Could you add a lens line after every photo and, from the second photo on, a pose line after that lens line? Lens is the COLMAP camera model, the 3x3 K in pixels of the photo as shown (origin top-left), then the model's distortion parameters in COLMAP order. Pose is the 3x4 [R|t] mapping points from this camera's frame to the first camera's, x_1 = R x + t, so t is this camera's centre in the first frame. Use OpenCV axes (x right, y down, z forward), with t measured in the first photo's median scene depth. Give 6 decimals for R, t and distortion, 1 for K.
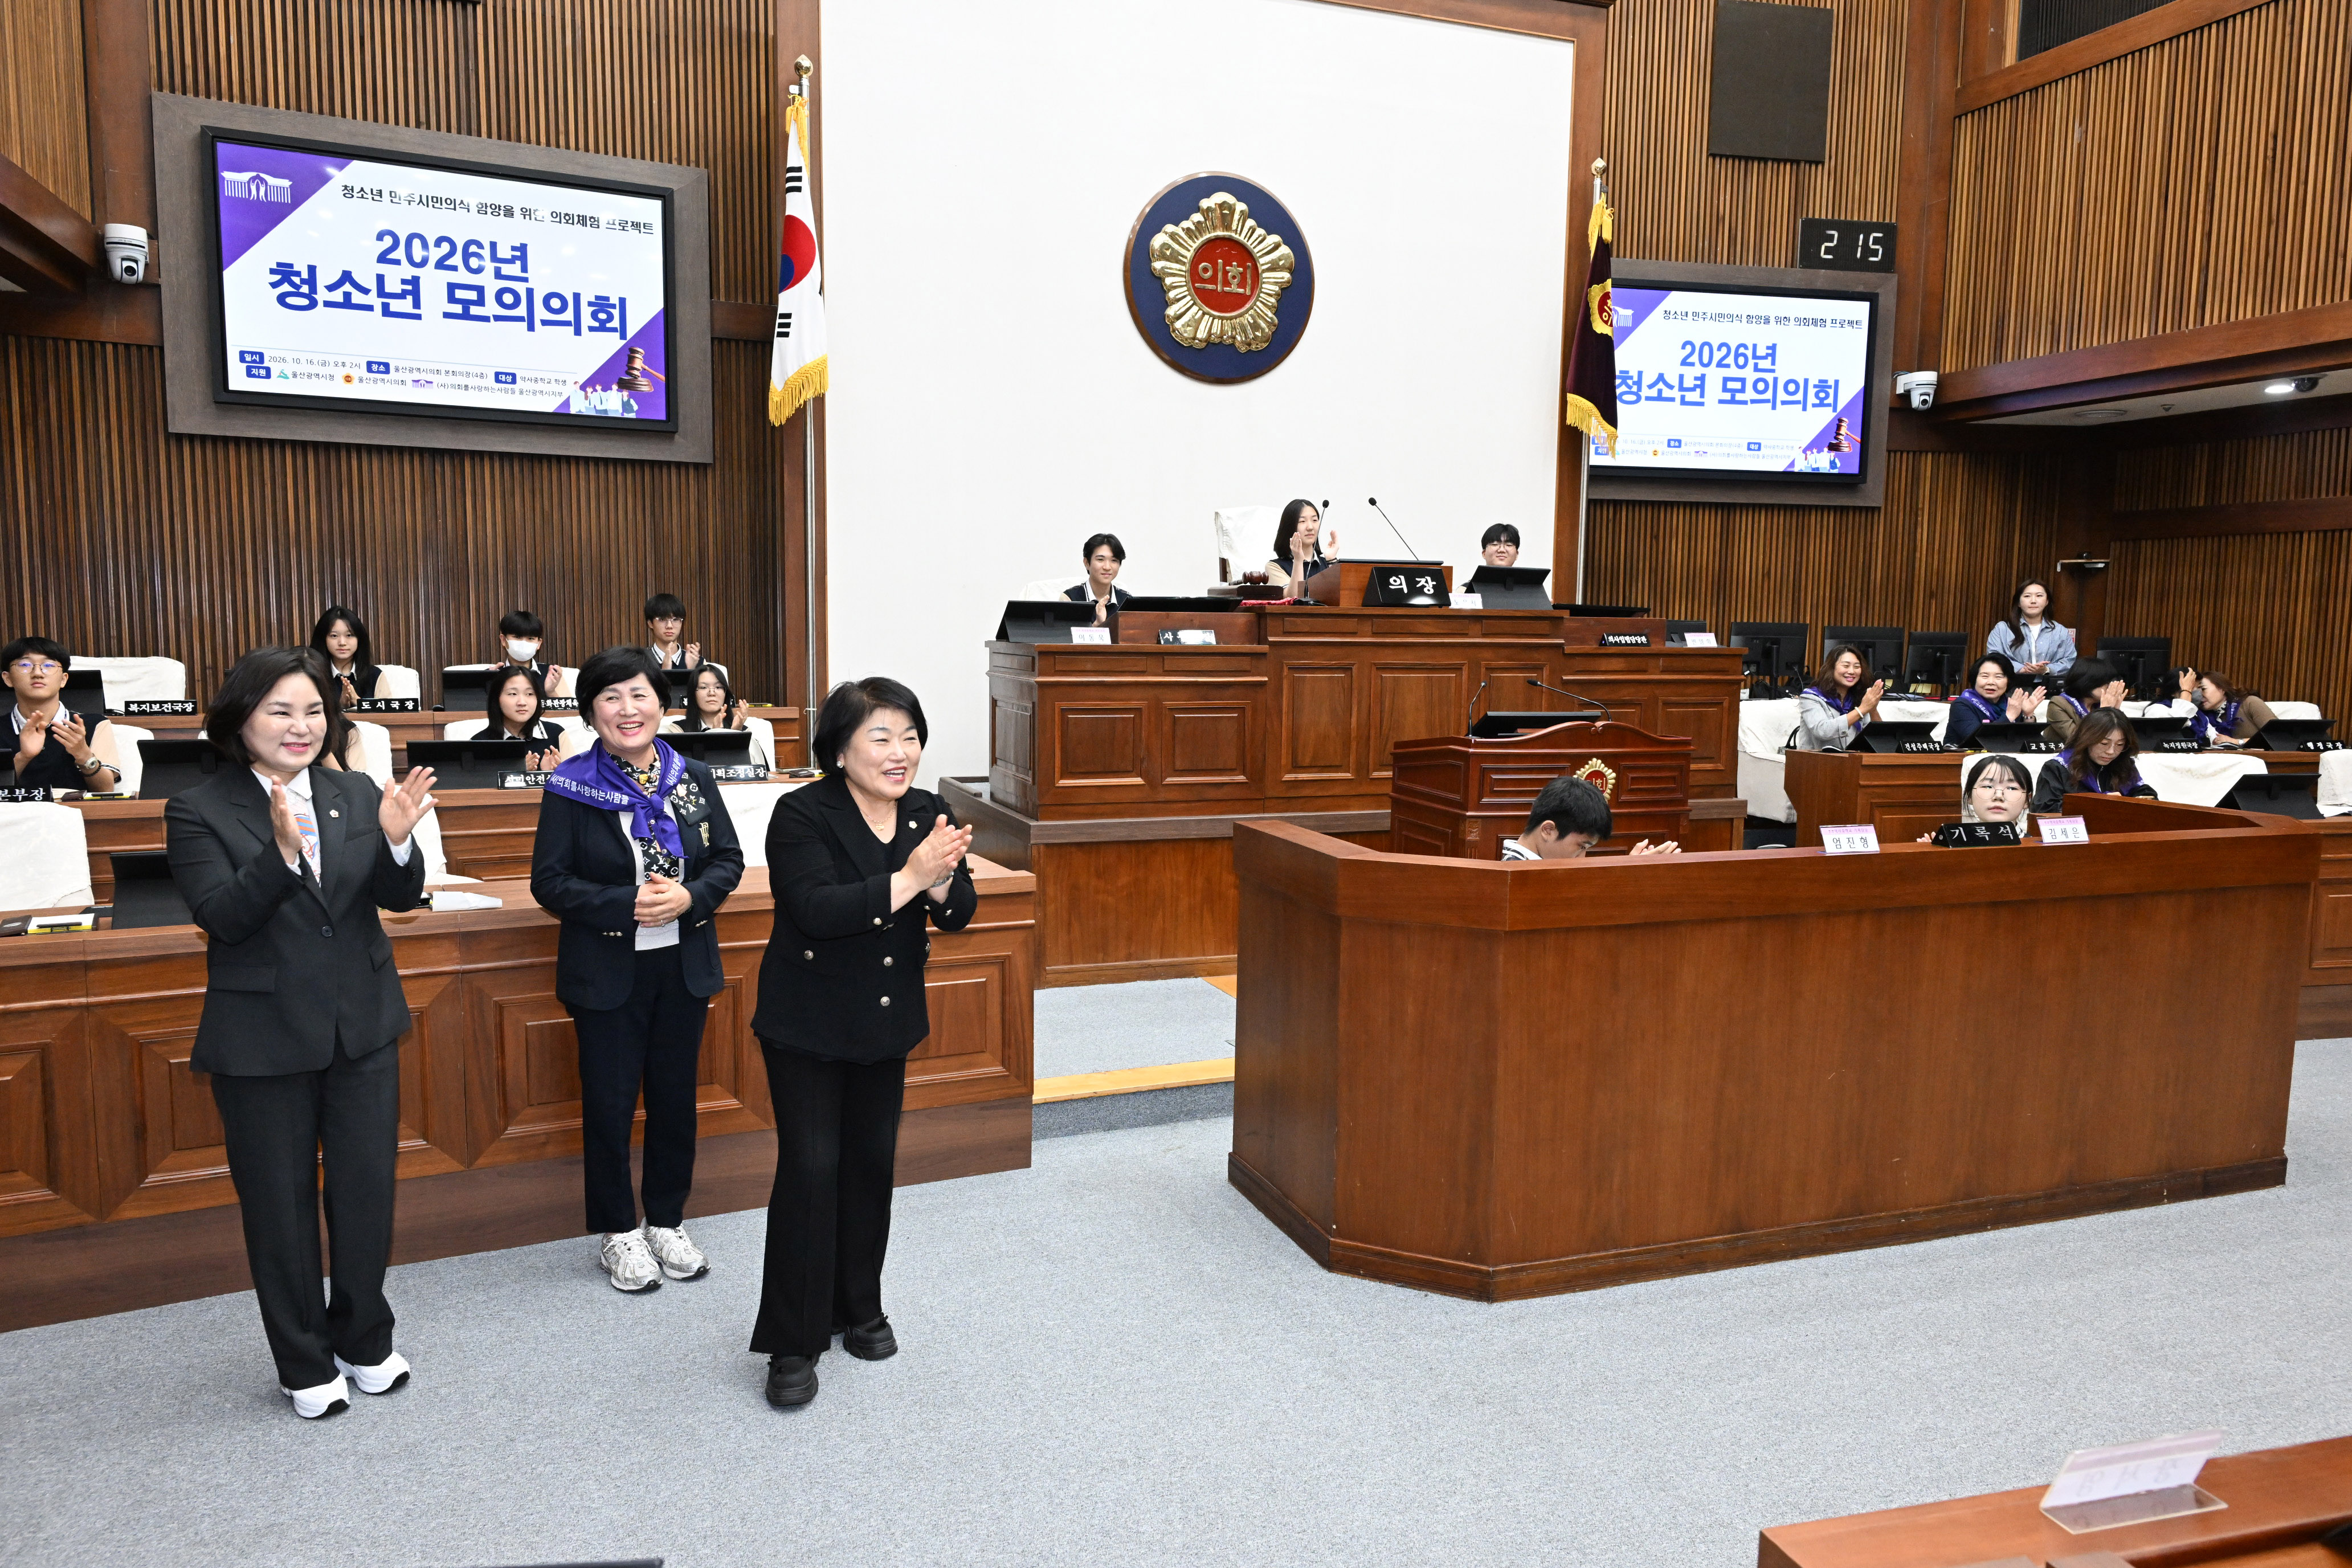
lens RADIAL K [[1569.8, 0, 1158.7], [0, 1569.8, 793.5], [0, 0, 1]] dist [0.005322, -0.004857]
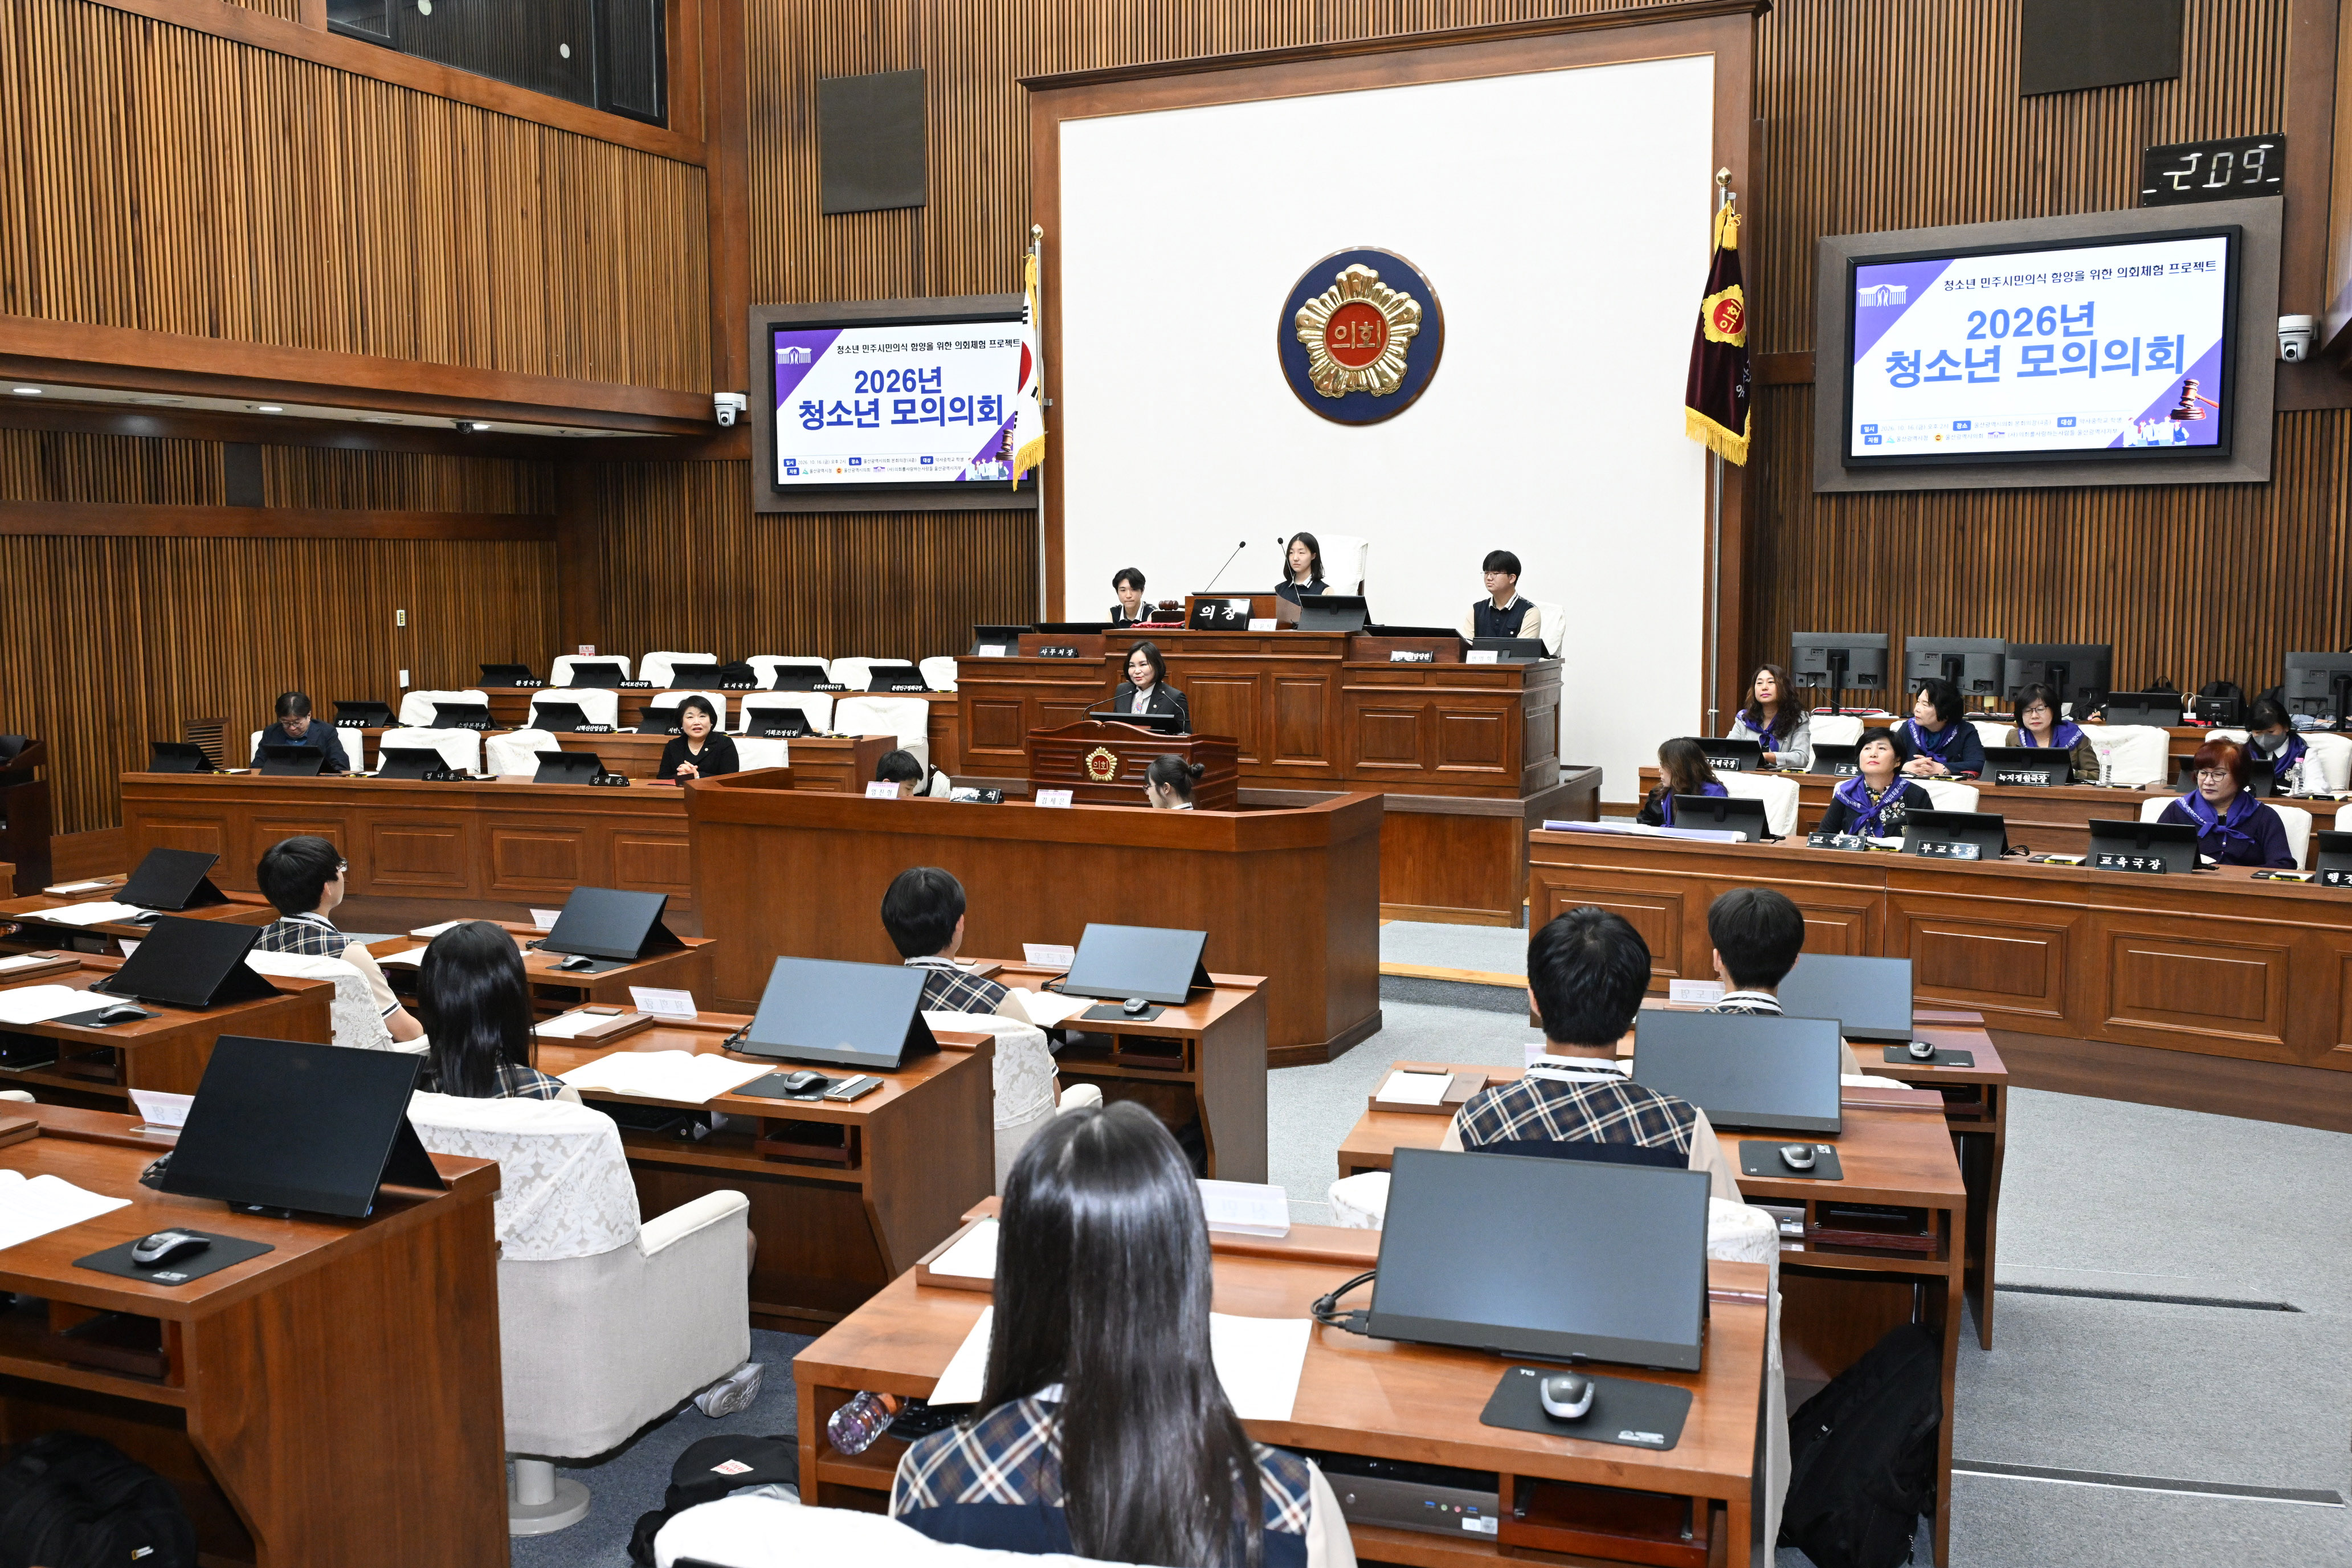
lens RADIAL K [[2060.1, 0, 1176.0], [0, 2060.1, 784.0], [0, 0, 1]] dist [-0.010643, -0.001305]
pose [[0.715575, 0.058975, -0.696042, 1.088403], [-0.060630, 0.997913, 0.022221, -0.023031], [0.695900, 0.026300, 0.717657, -0.194010]]
